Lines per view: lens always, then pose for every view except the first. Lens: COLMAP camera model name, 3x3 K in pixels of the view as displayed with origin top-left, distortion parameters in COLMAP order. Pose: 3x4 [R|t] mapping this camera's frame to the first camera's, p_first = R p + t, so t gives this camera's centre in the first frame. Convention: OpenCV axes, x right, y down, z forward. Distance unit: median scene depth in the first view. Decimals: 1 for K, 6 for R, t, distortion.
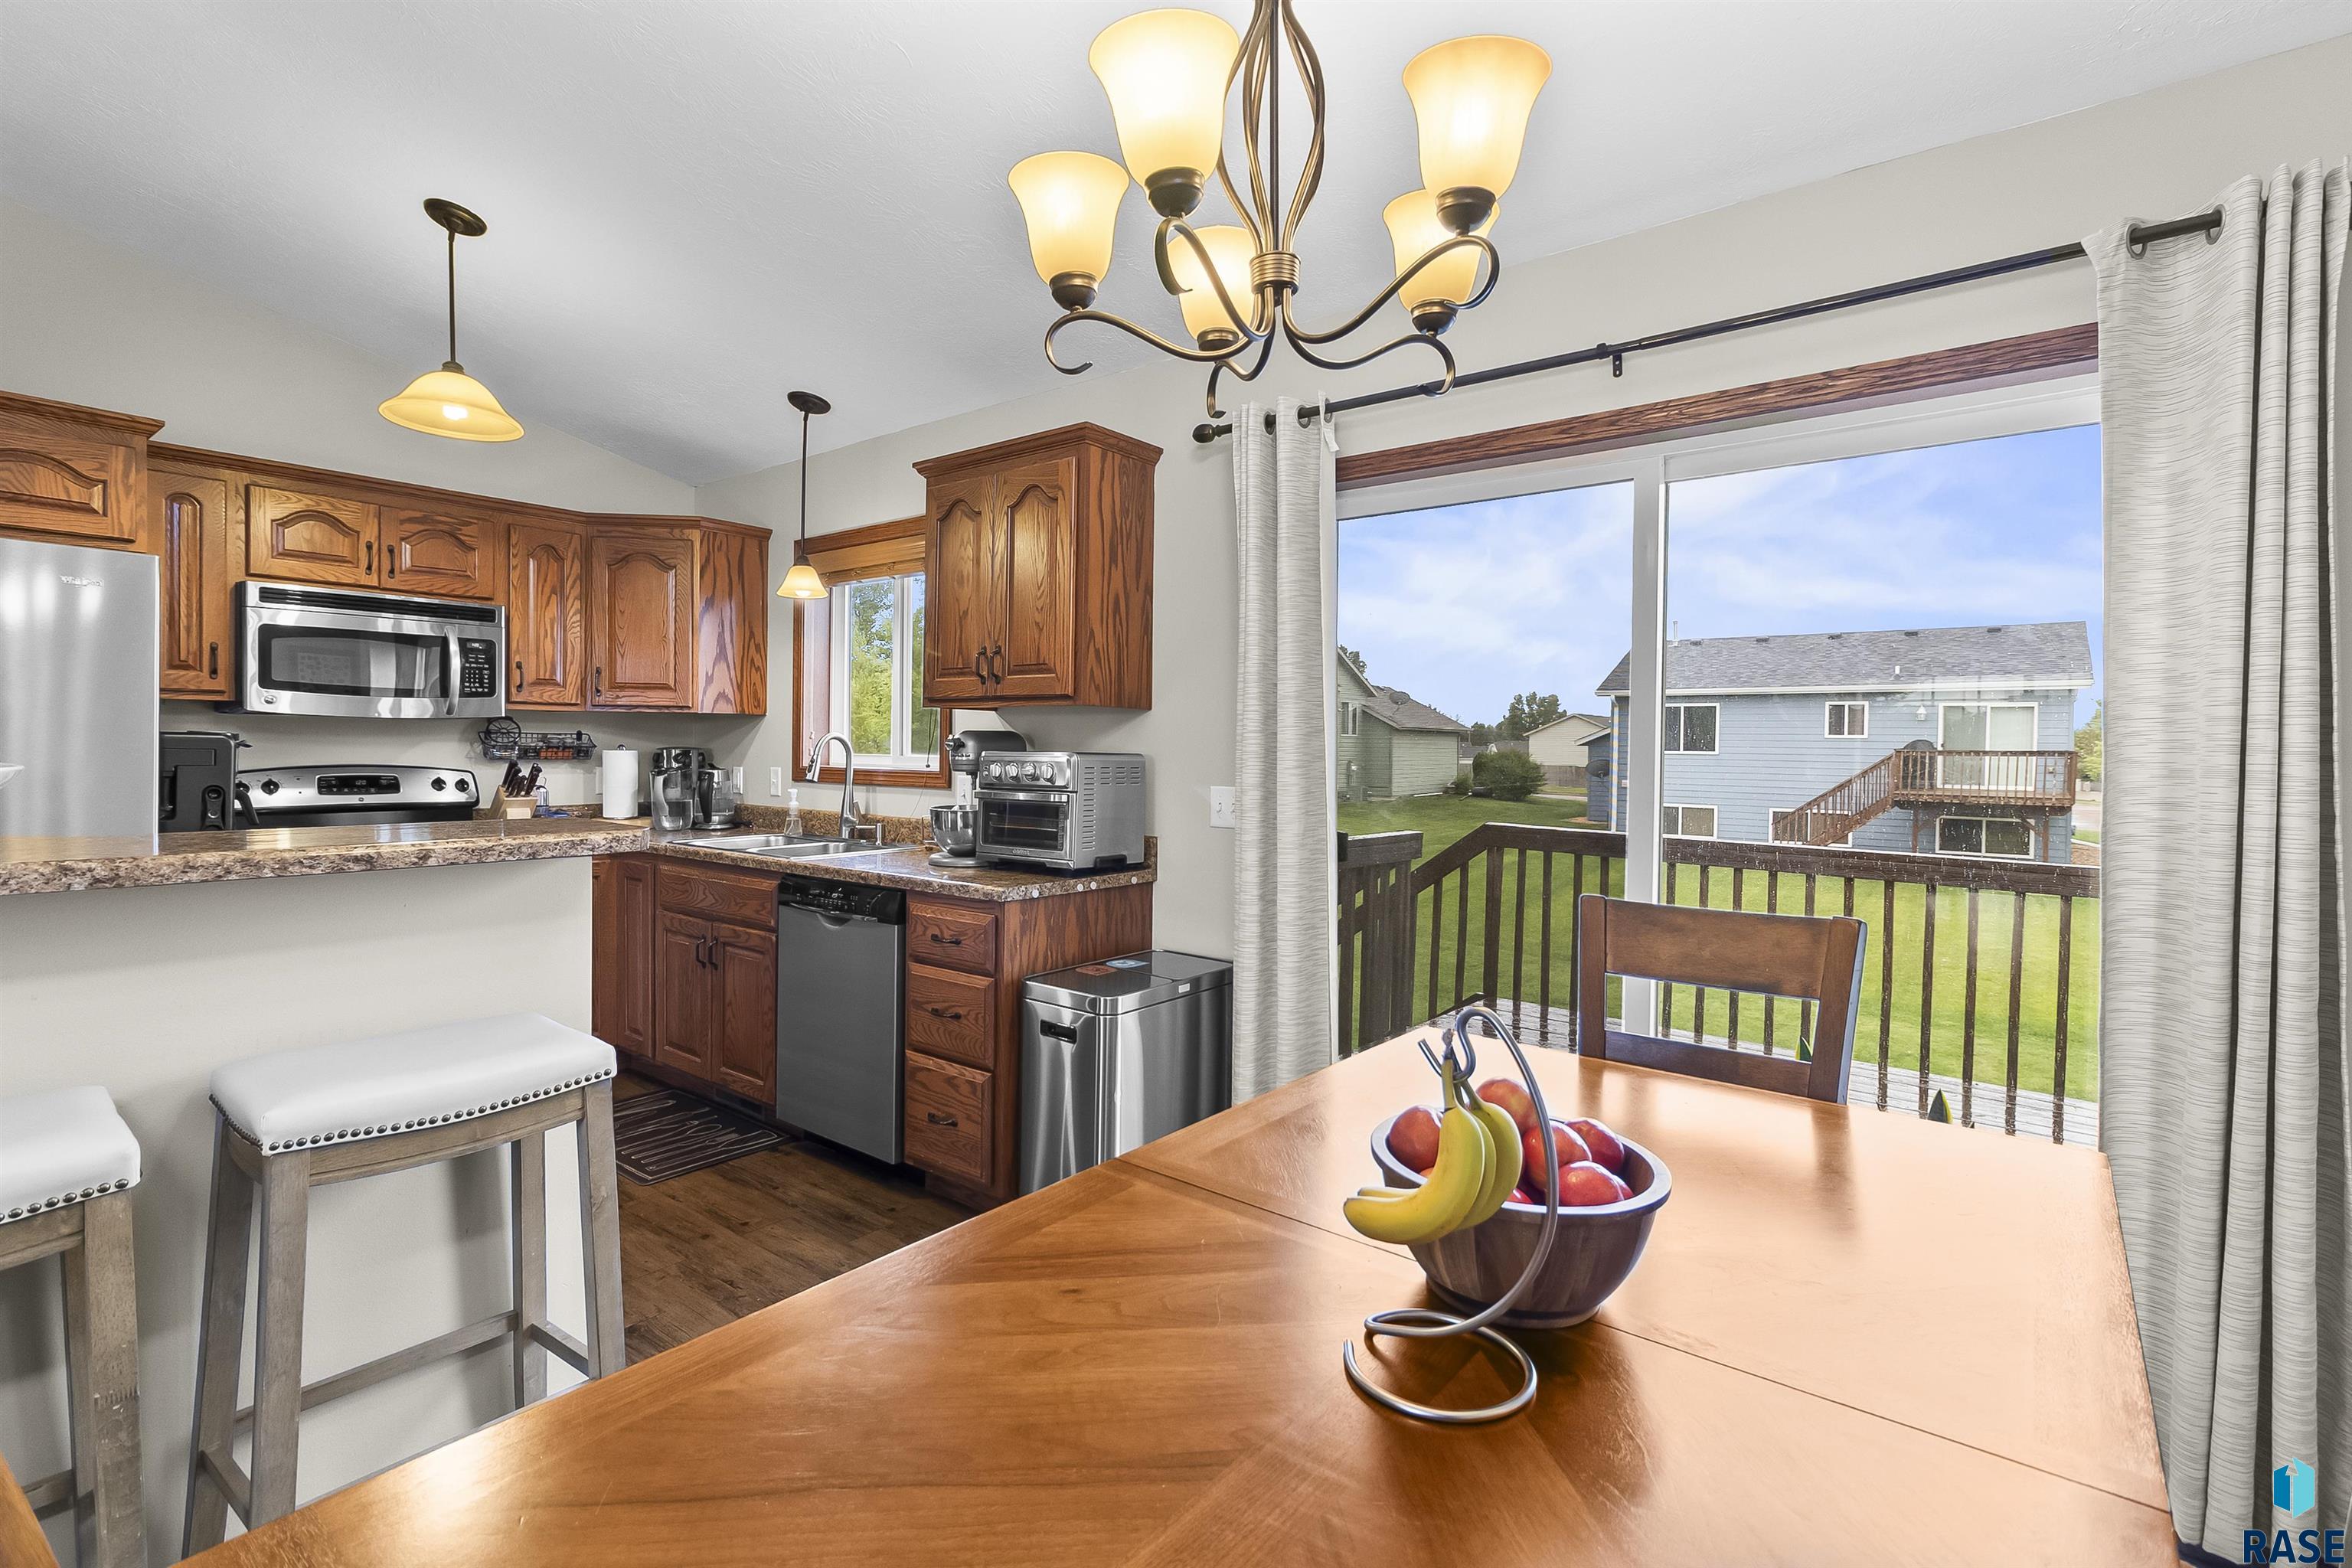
lens RADIAL K [[1084.9, 0, 1173.8], [0, 1084.9, 759.0], [0, 0, 1]] dist [0.002369, 0.000930]
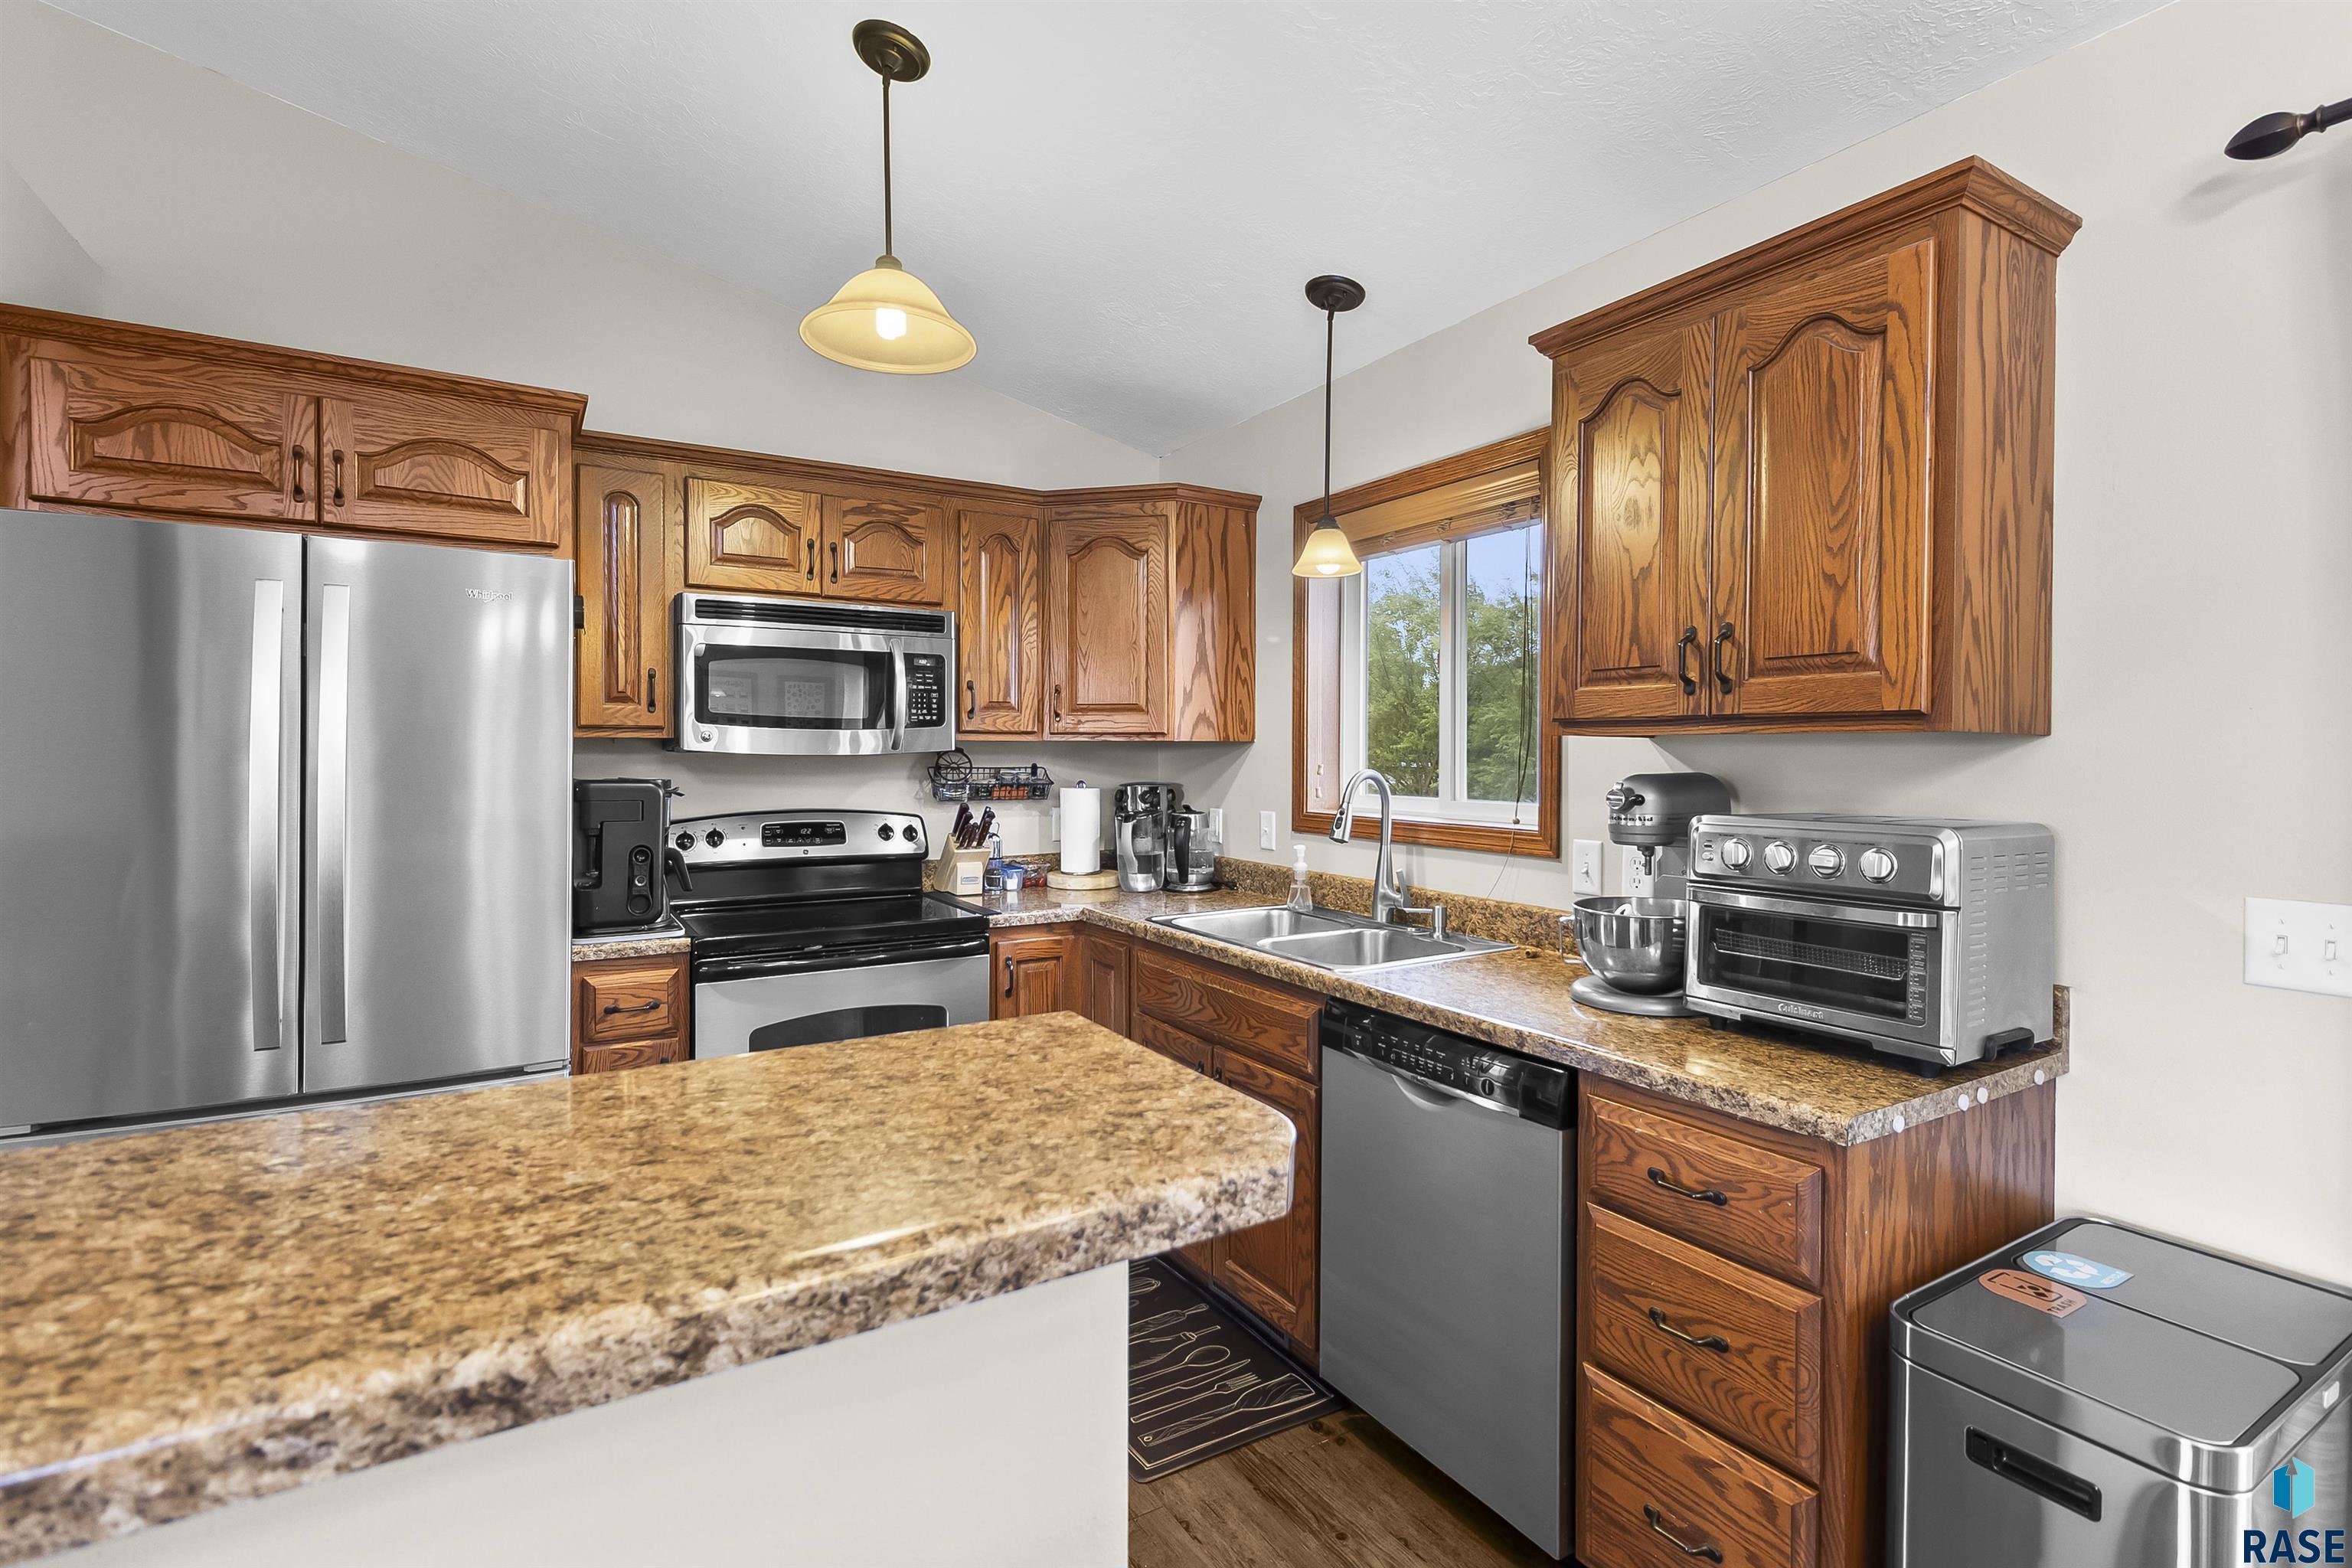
lens RADIAL K [[1084.9, 0, 1173.8], [0, 1084.9, 759.0], [0, 0, 1]] dist [0.002369, 0.000930]
pose [[0.937222, -0.005666, -0.348688, -0.192338], [0.003167, 0.999965, -0.007736, -0.026659], [0.348720, 0.006146, 0.937207, 0.317267]]
